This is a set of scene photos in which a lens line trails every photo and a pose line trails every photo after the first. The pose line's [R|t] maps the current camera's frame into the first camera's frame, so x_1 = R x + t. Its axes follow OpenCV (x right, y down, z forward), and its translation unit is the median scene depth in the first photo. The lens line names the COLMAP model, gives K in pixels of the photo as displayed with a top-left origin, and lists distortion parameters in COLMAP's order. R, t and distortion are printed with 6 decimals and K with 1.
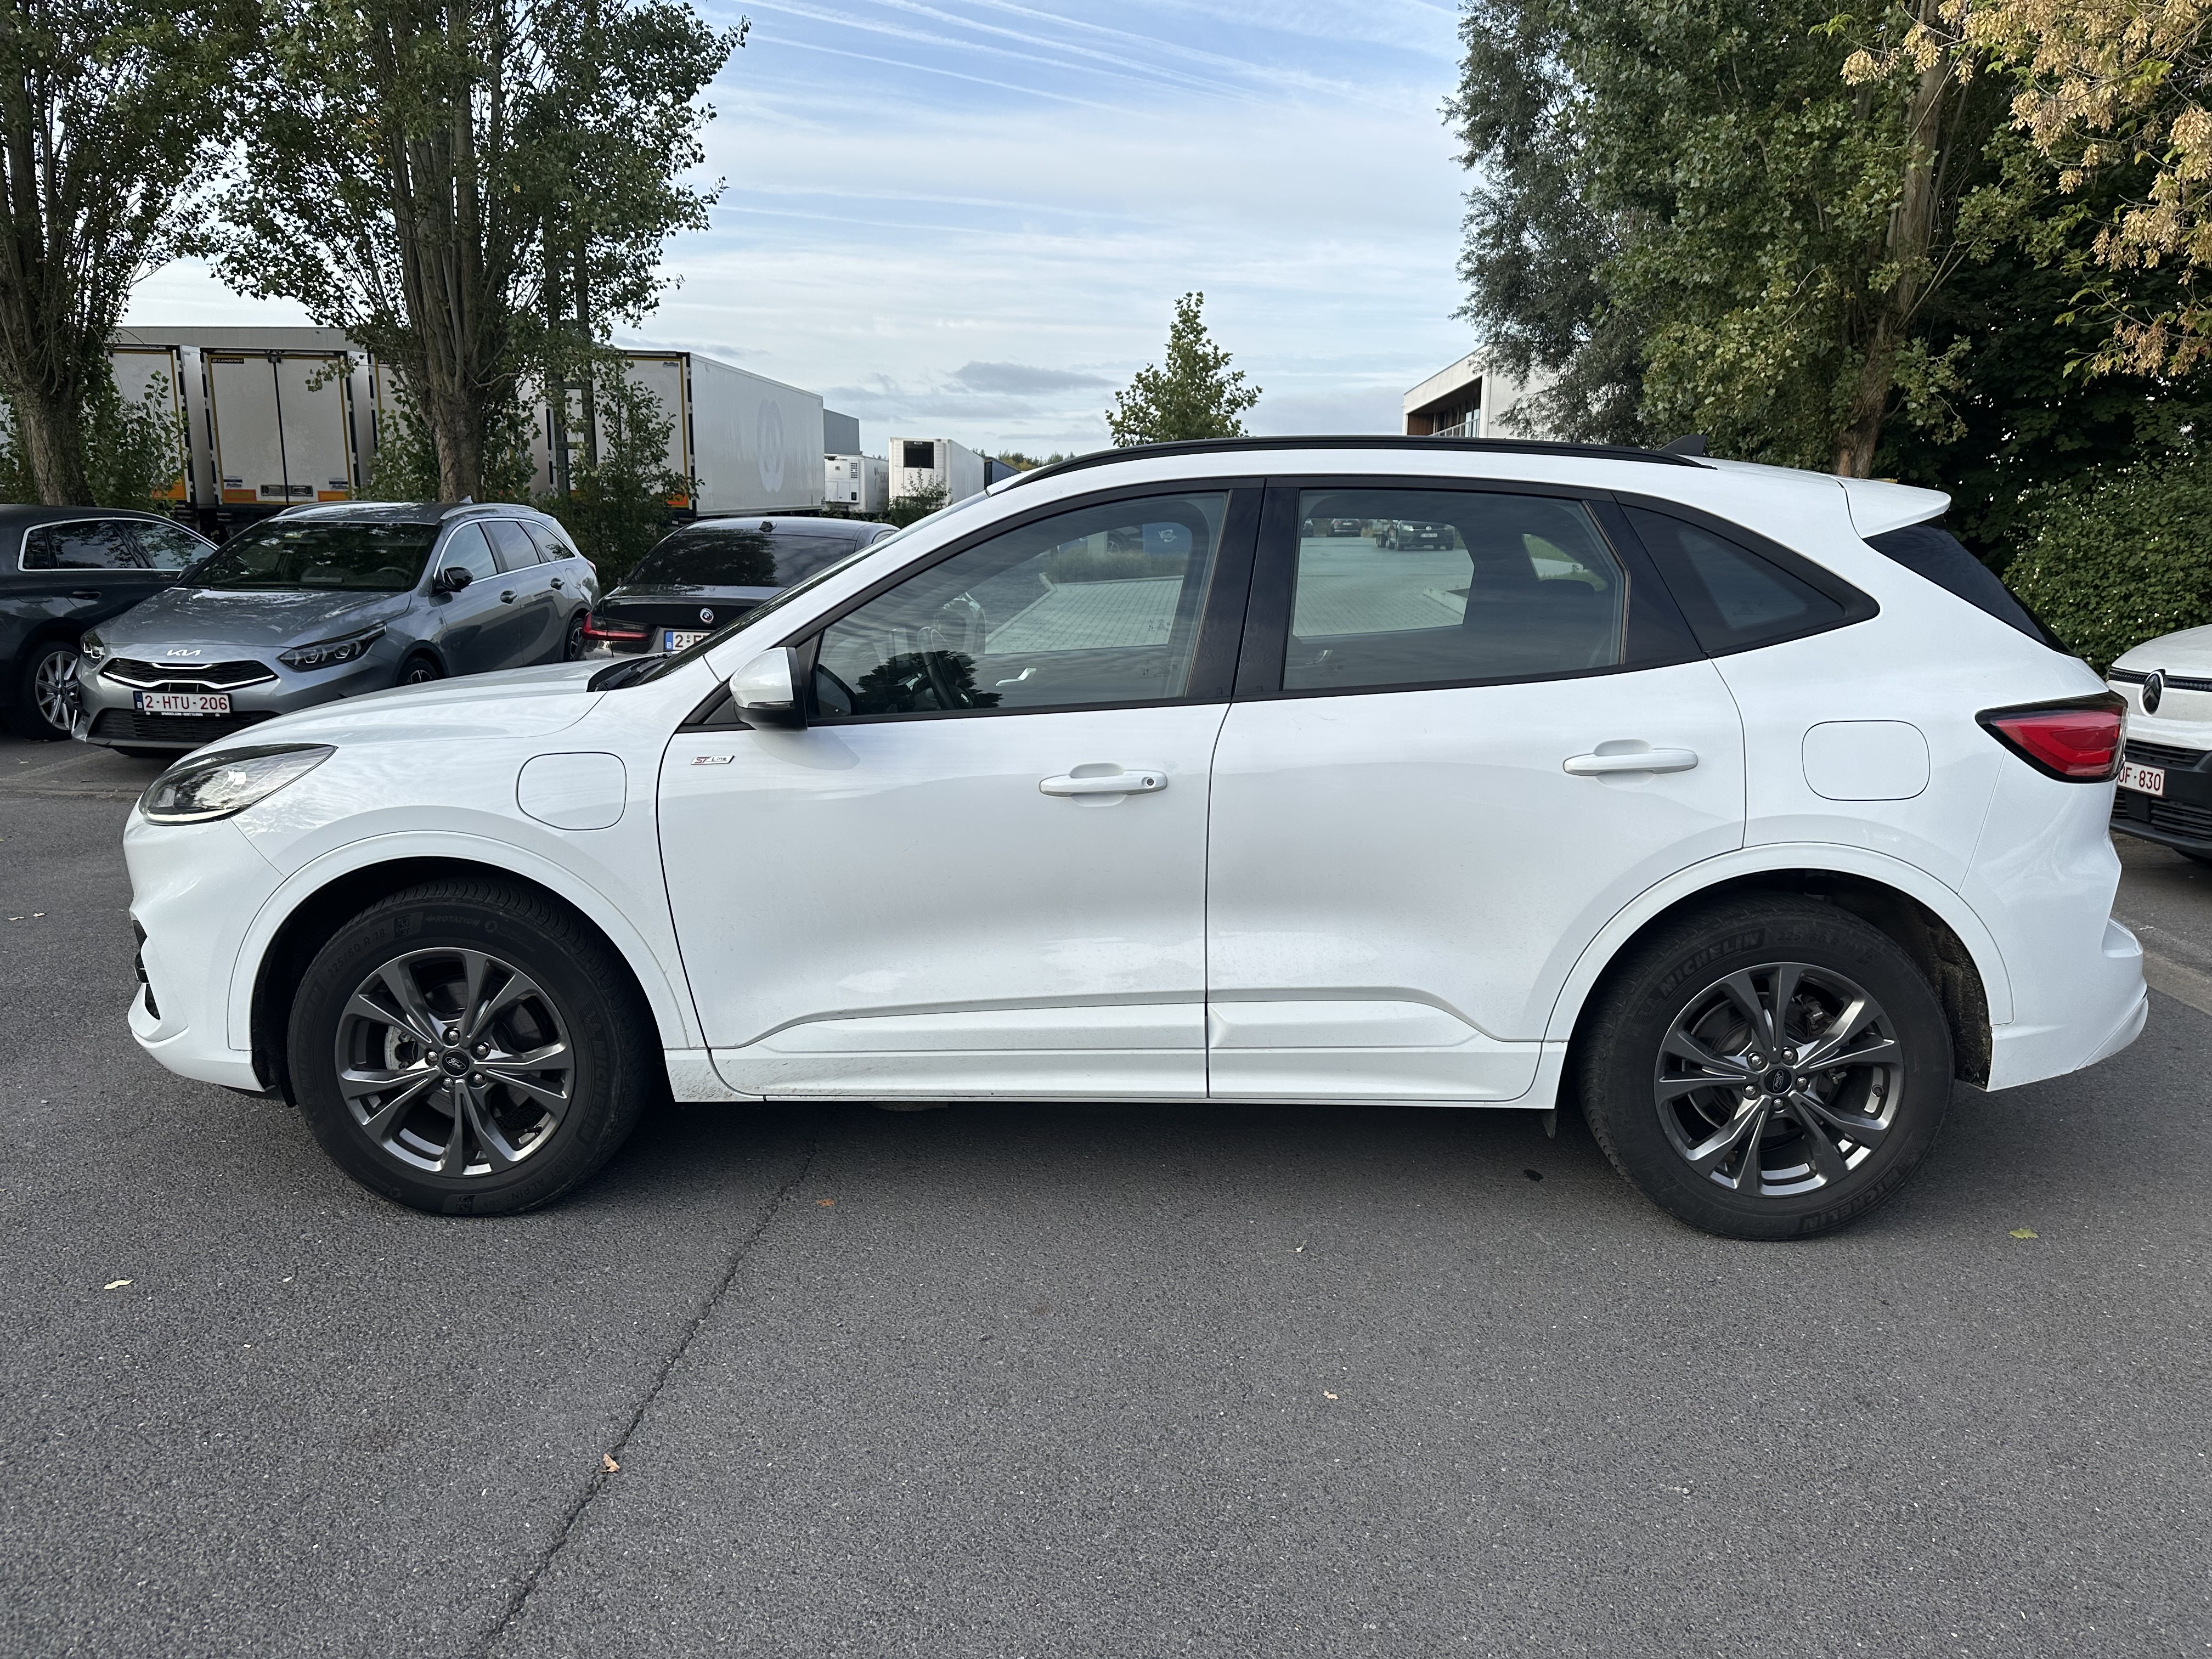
lens RADIAL K [[1571.2, 0, 1129.8], [0, 1571.2, 828.9], [0, 0, 1]] dist [0.015381, -0.019464]
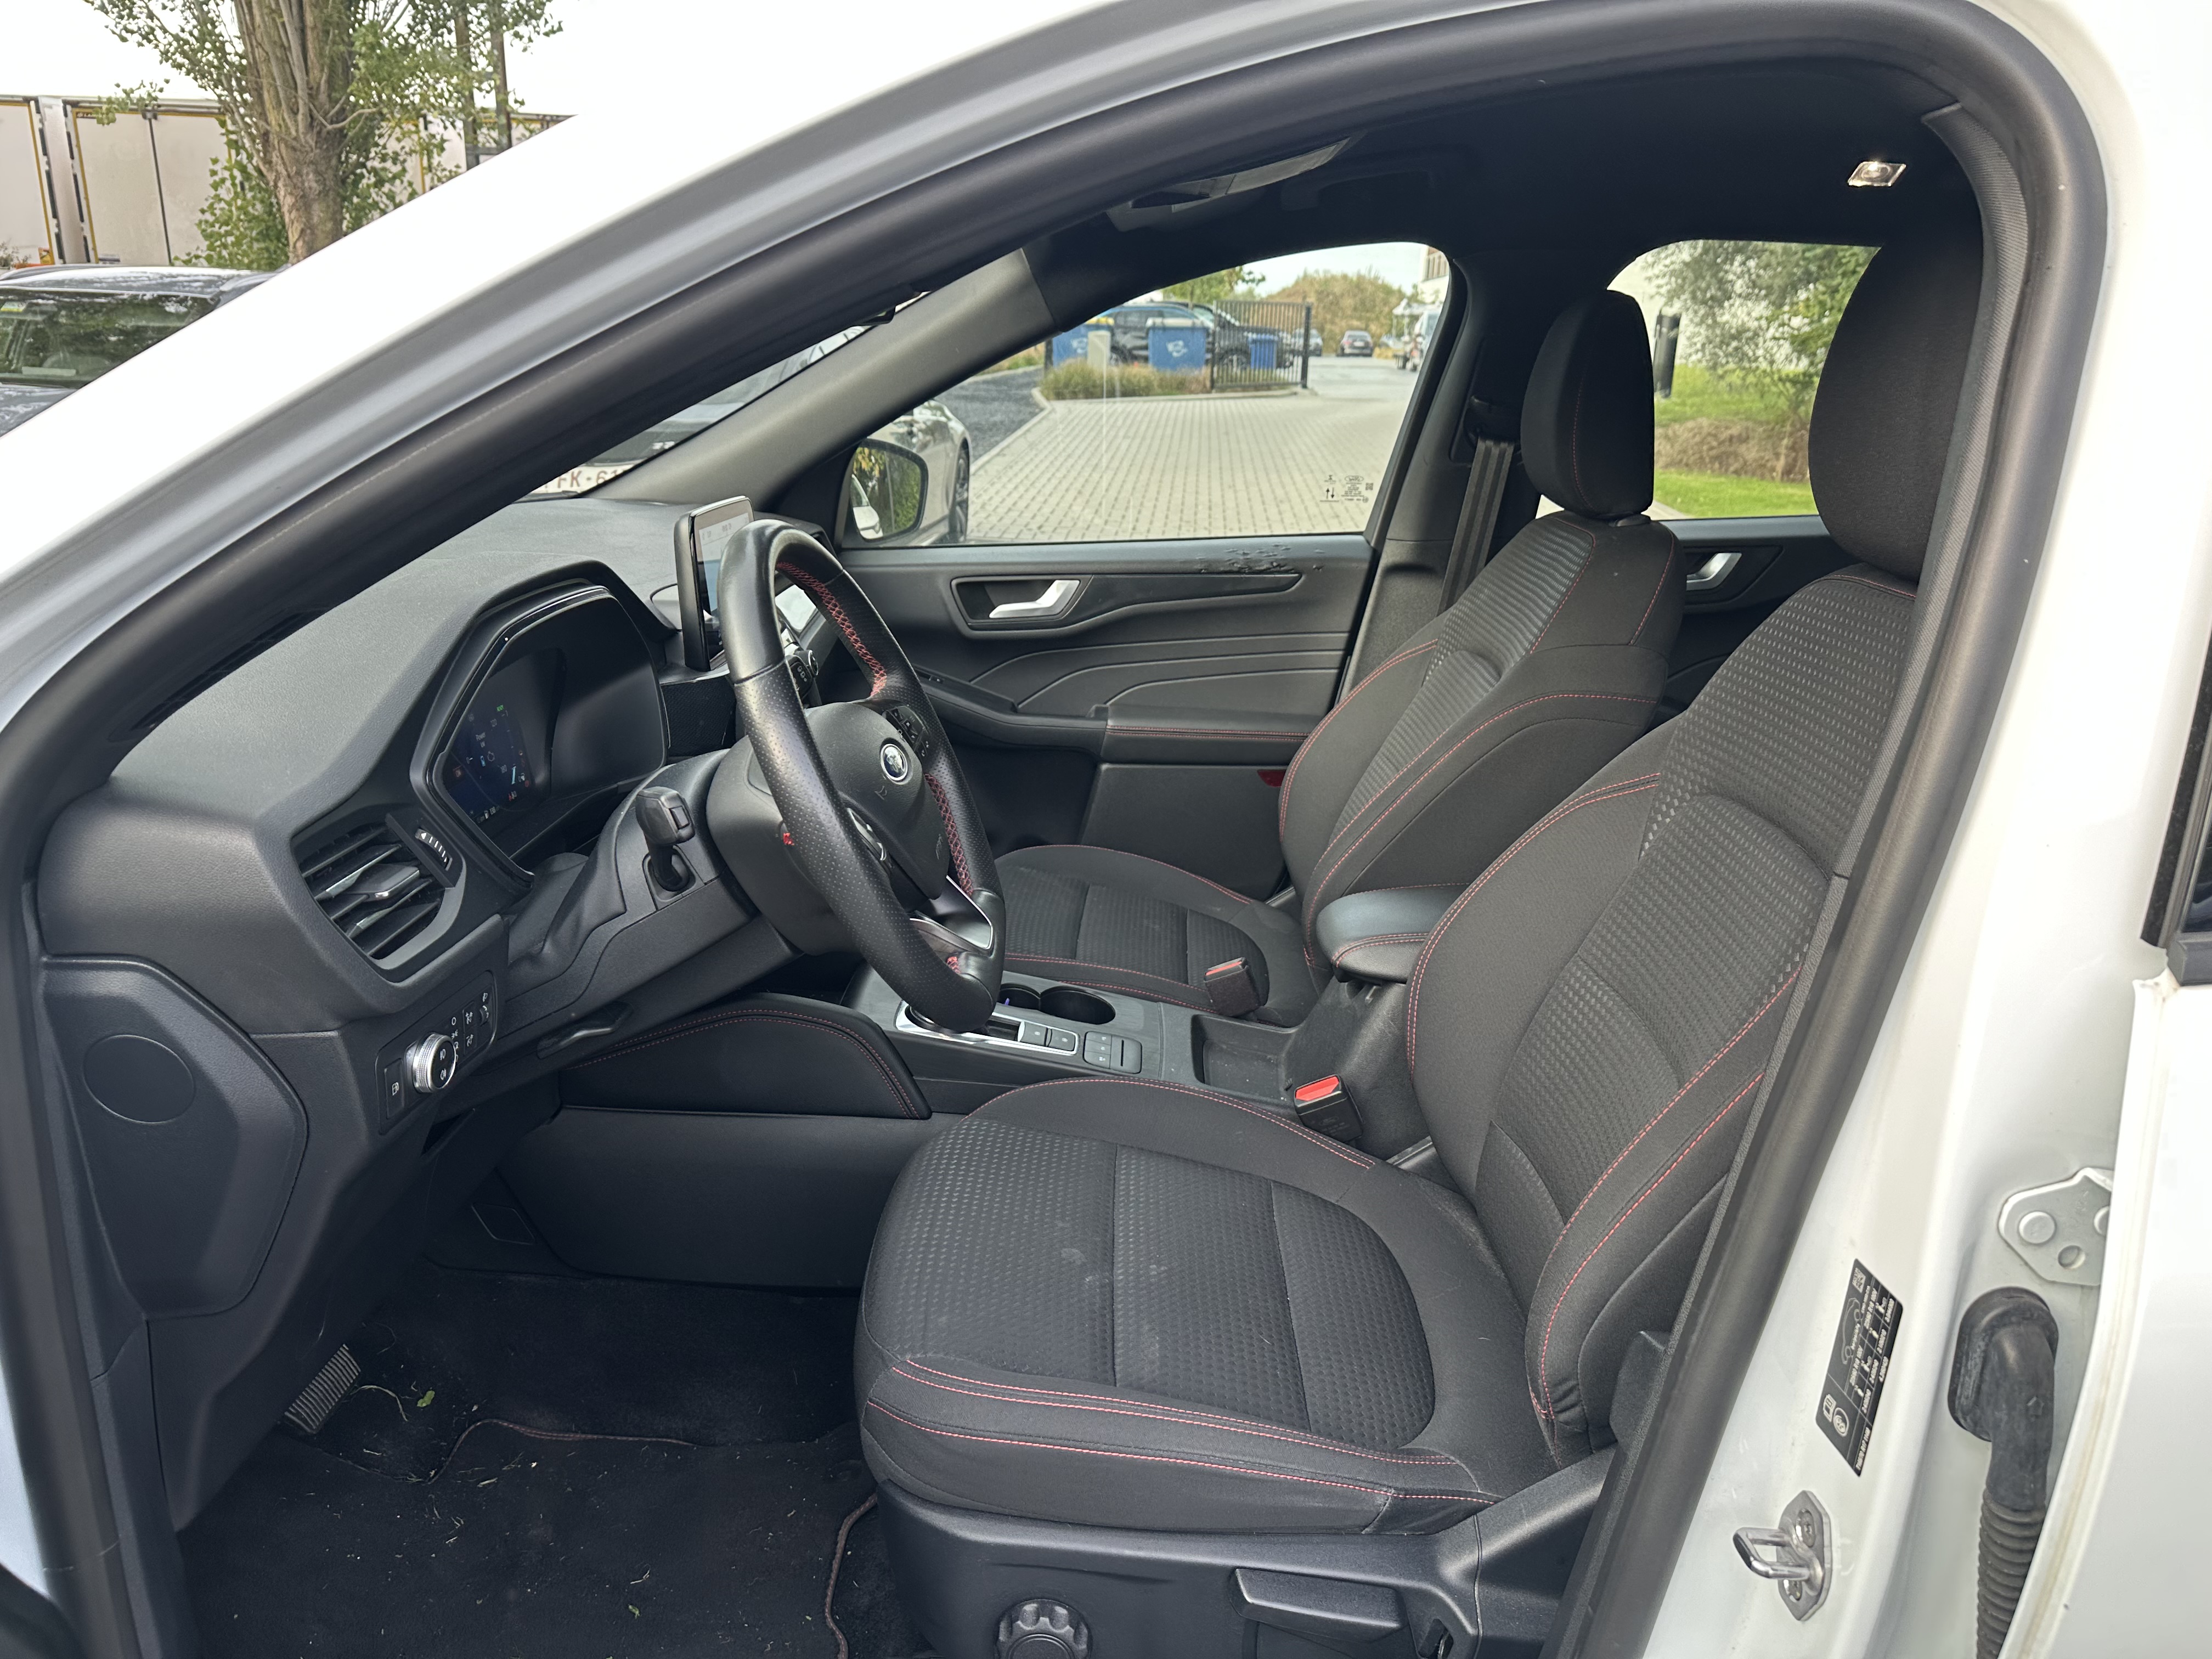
lens RADIAL K [[1579.3, 0, 1104.2], [0, 1579.3, 825.9], [0, 0, 1]] dist [0.000477, 0.002362]
pose [[0.999733, 0.022452, -0.005413, -0.014151], [-0.021749, 0.994090, 0.106355, -0.026361], [0.007769, -0.106209, 0.994313, 0.178198]]
